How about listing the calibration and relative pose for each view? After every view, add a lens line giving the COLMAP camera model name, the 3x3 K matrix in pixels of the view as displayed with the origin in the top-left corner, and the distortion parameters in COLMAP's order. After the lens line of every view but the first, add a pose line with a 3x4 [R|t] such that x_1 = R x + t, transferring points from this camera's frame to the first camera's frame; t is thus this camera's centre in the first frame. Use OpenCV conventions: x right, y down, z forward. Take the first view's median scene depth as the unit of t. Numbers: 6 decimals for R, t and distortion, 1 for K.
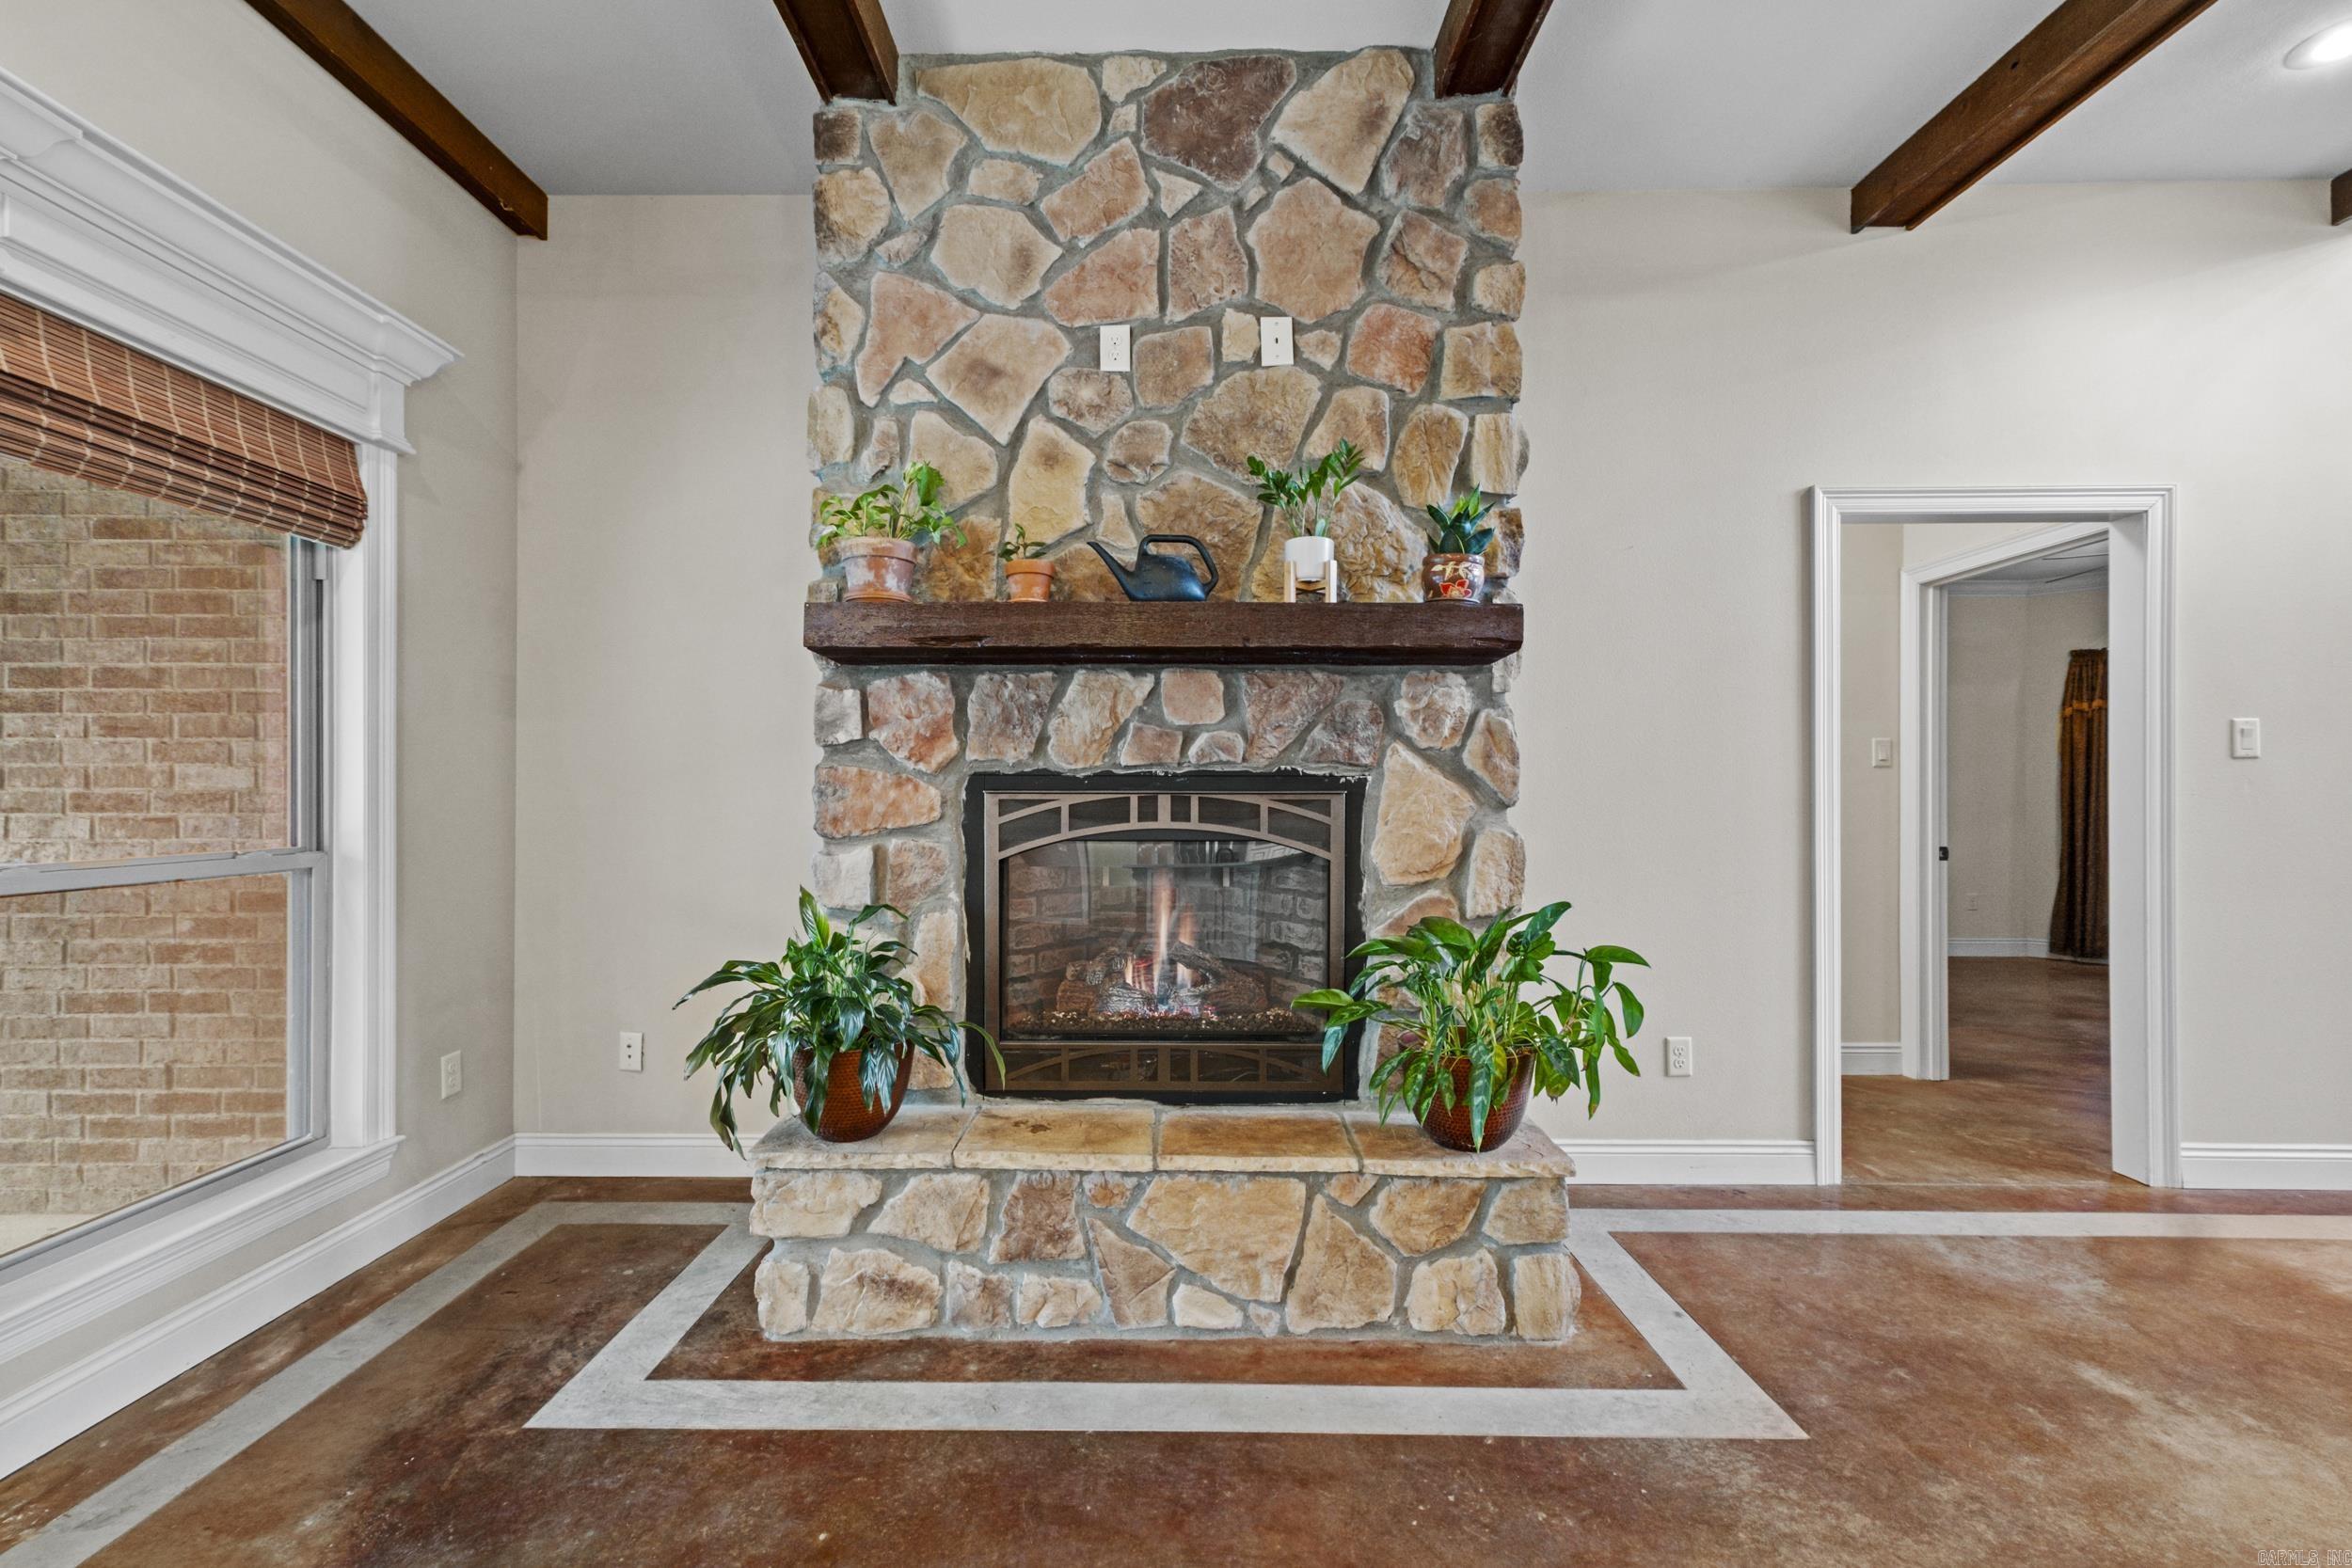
lens RADIAL K [[1015.7, 0, 1168.7], [0, 1015.7, 790.7], [0, 0, 1]] dist [0.007712, 0.000354]
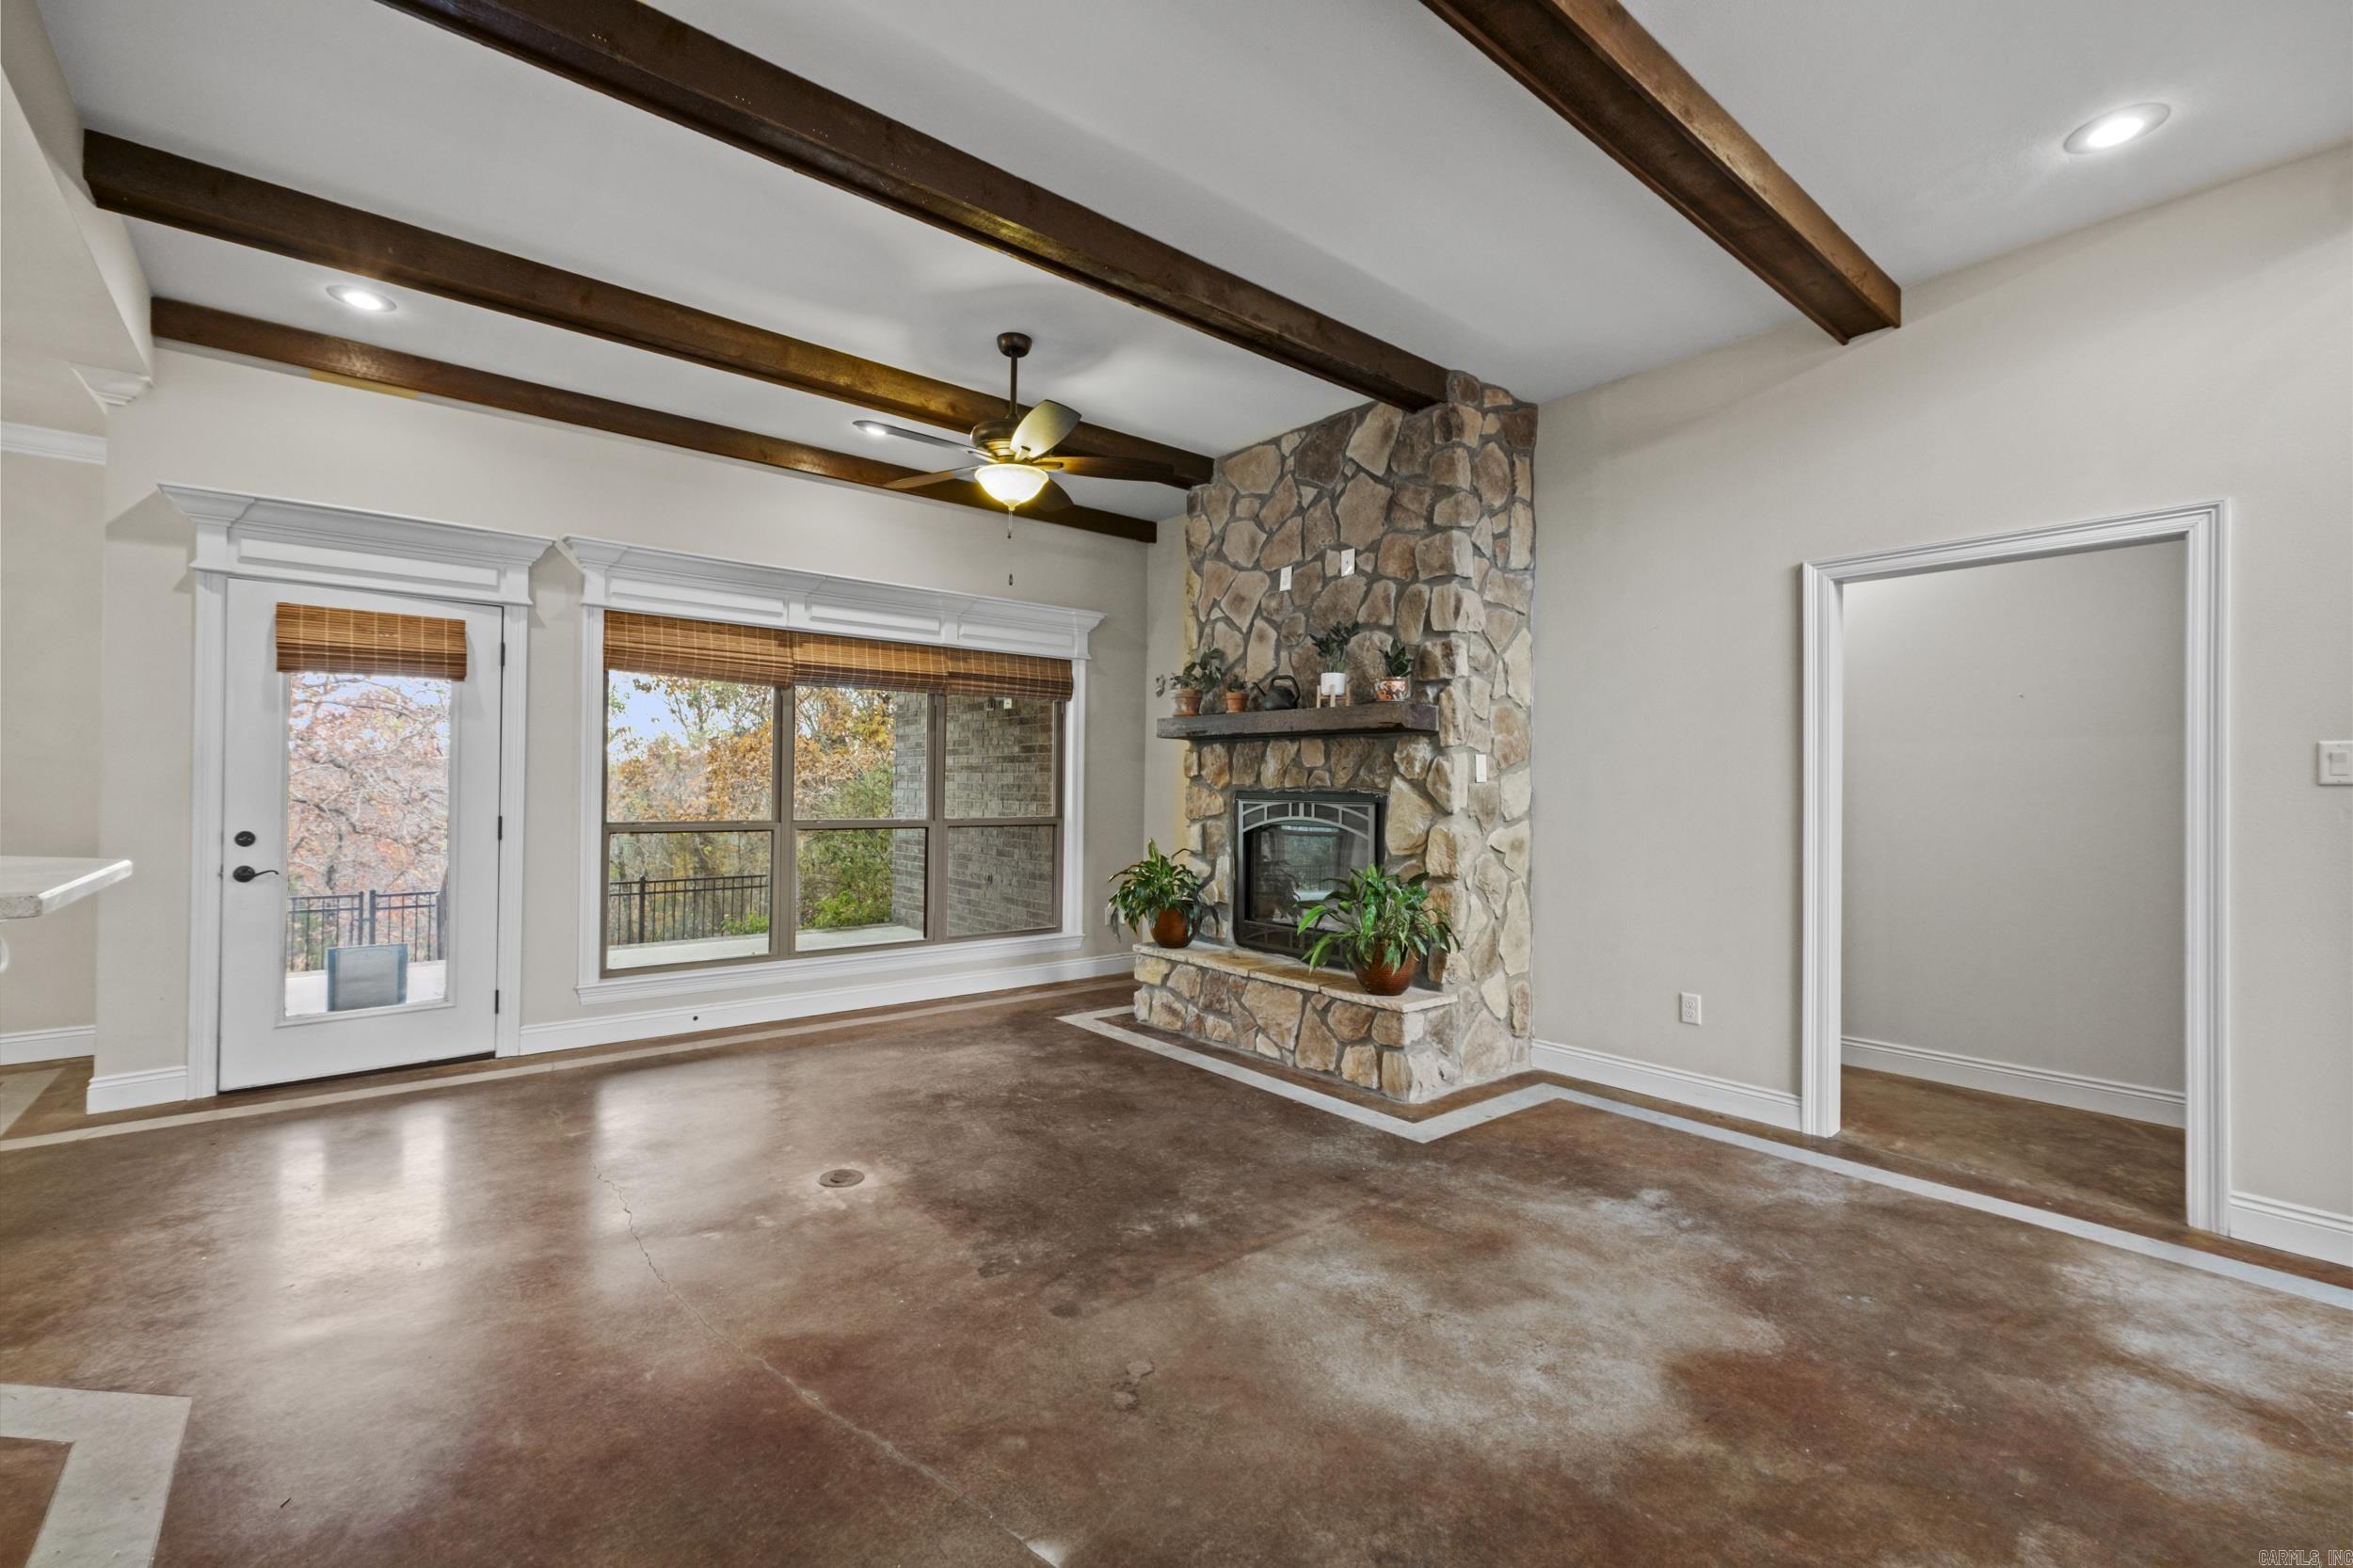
lens RADIAL K [[1014.9, 0, 1146.5], [0, 1014.9, 755.1], [0, 0, 1]] dist [0.006023, 0.000048]
pose [[0.628129, -0.017515, -0.777912, 1.331619], [-0.003704, 0.999668, -0.025499, -0.036935], [0.778101, 0.018898, 0.627855, -0.462759]]
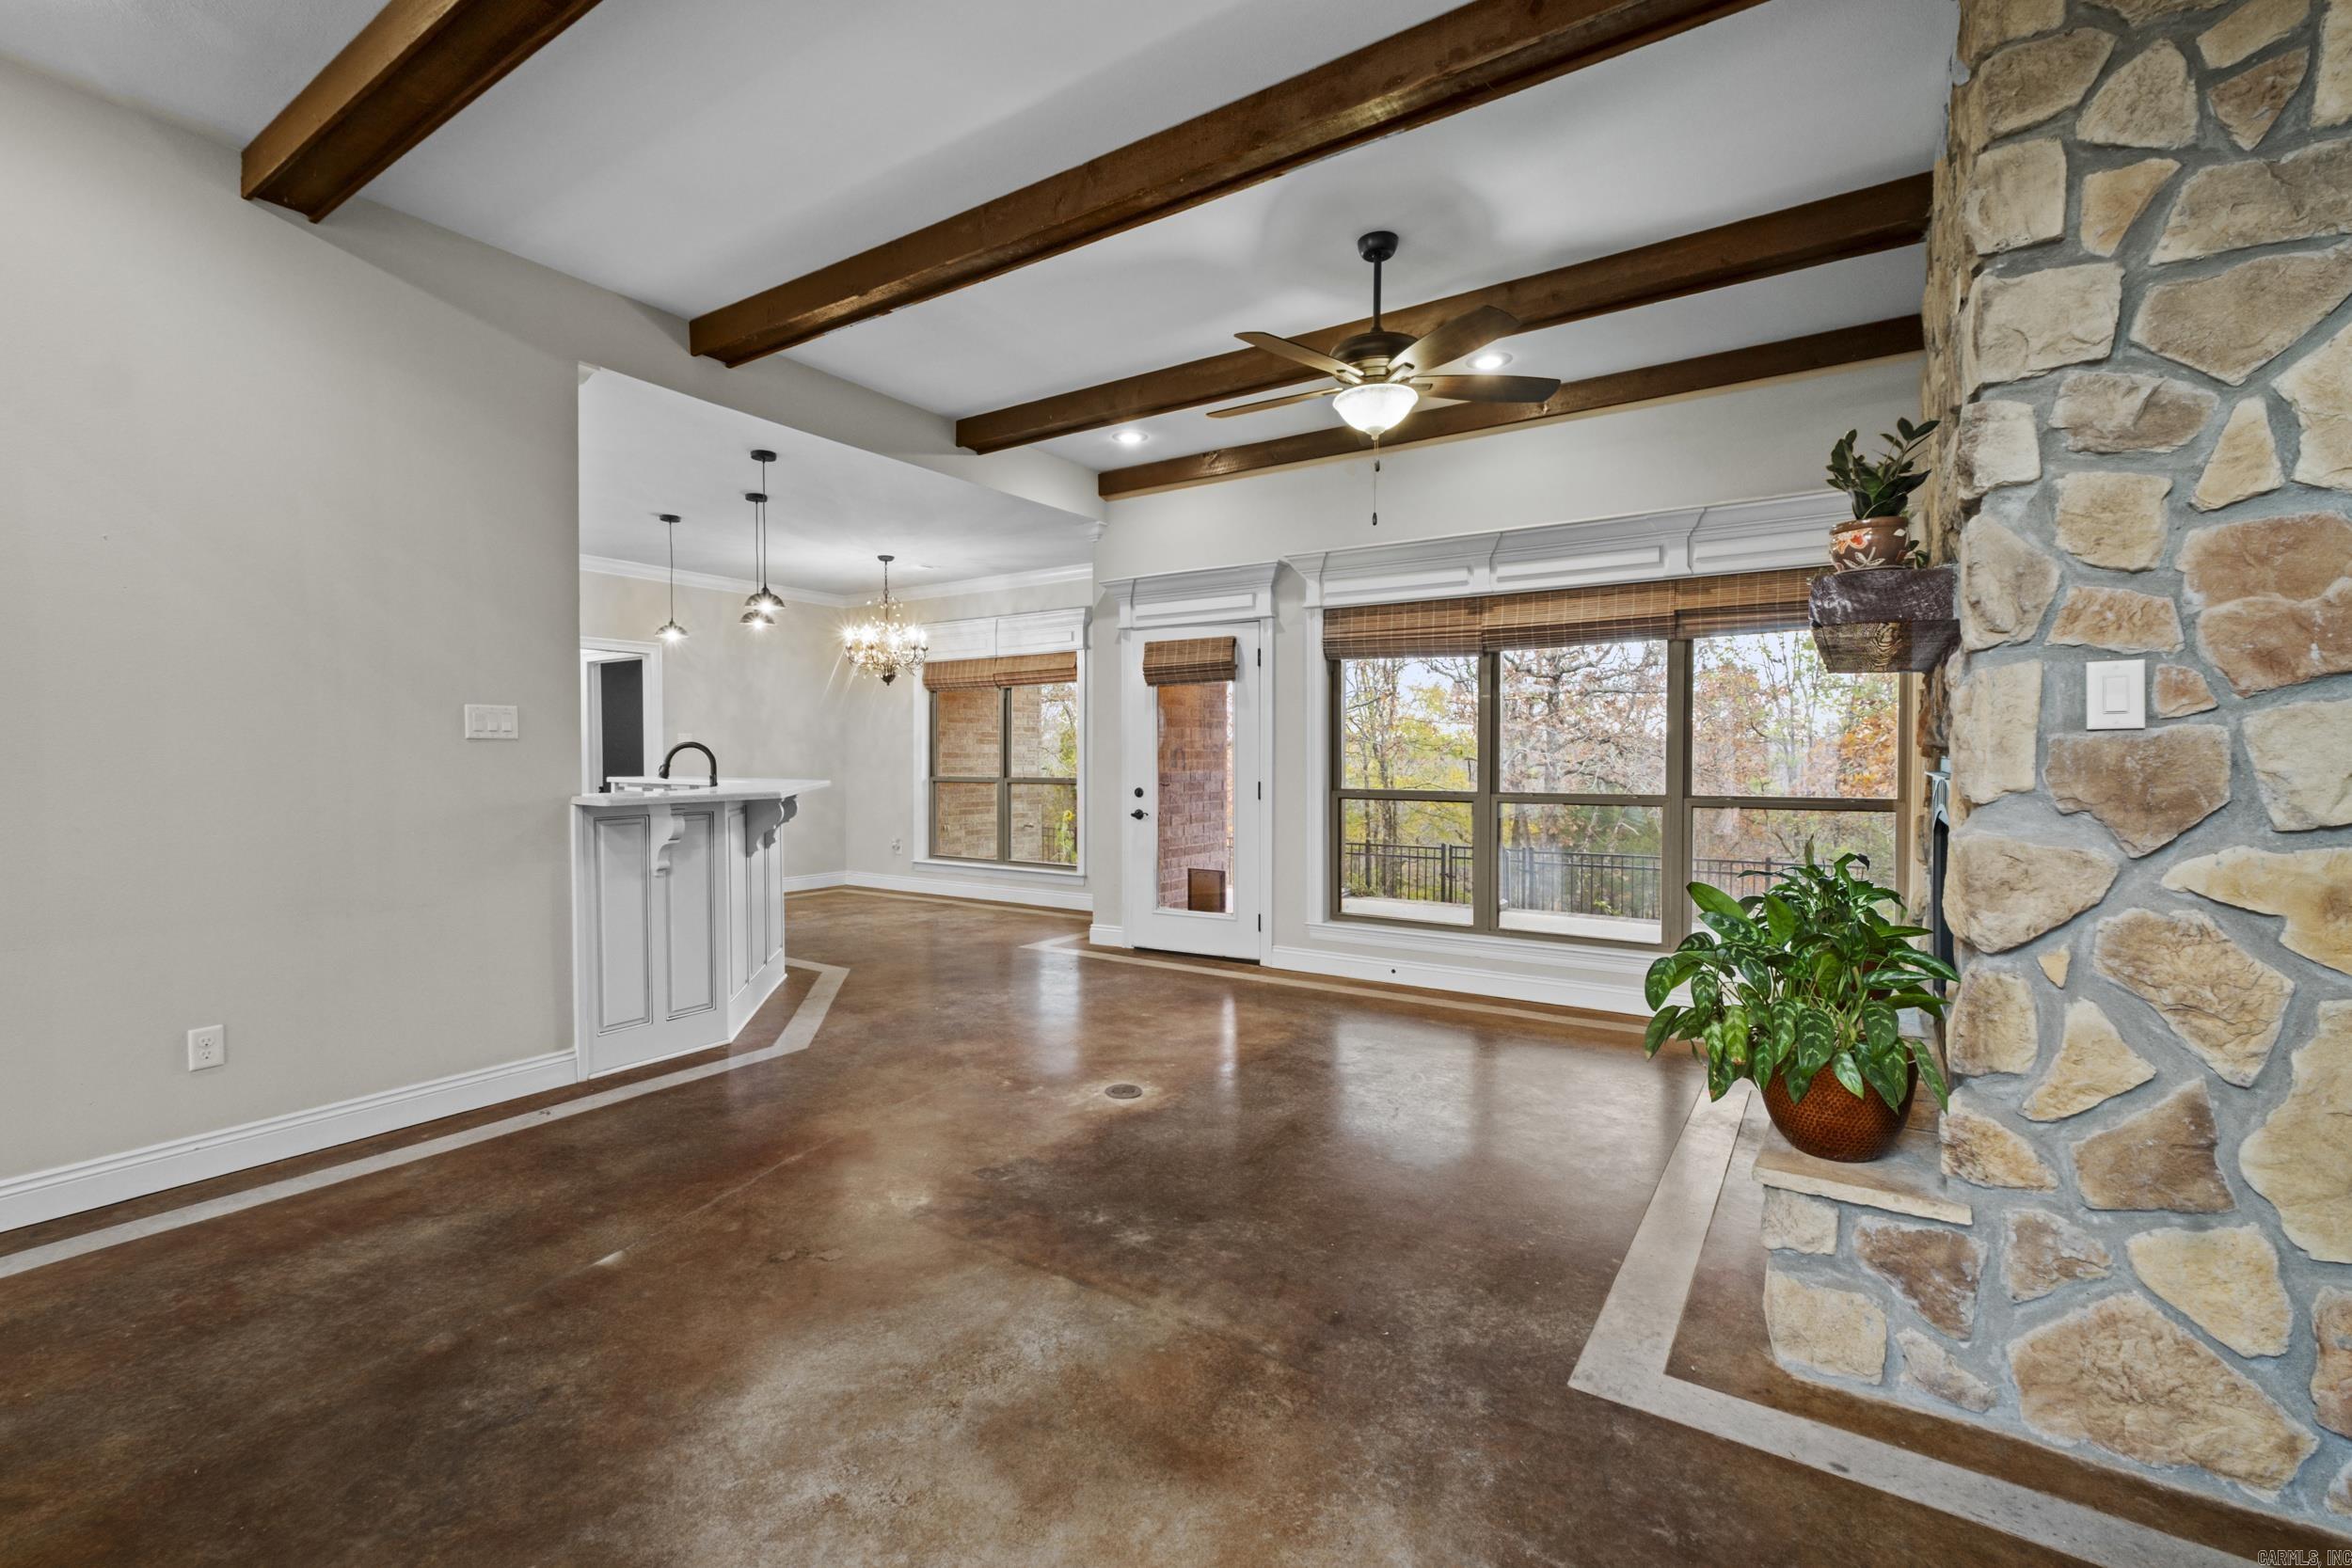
lens RADIAL K [[1014.4, 0, 1146.1], [0, 1014.4, 755.1], [0, 0, 1]] dist [0.006023, 0.000048]
pose [[-0.562419, -0.000904, -0.826852, 1.296868], [0.007305, 0.999955, -0.006062, -0.019105], [0.826820, -0.009449, -0.562387, 0.913978]]
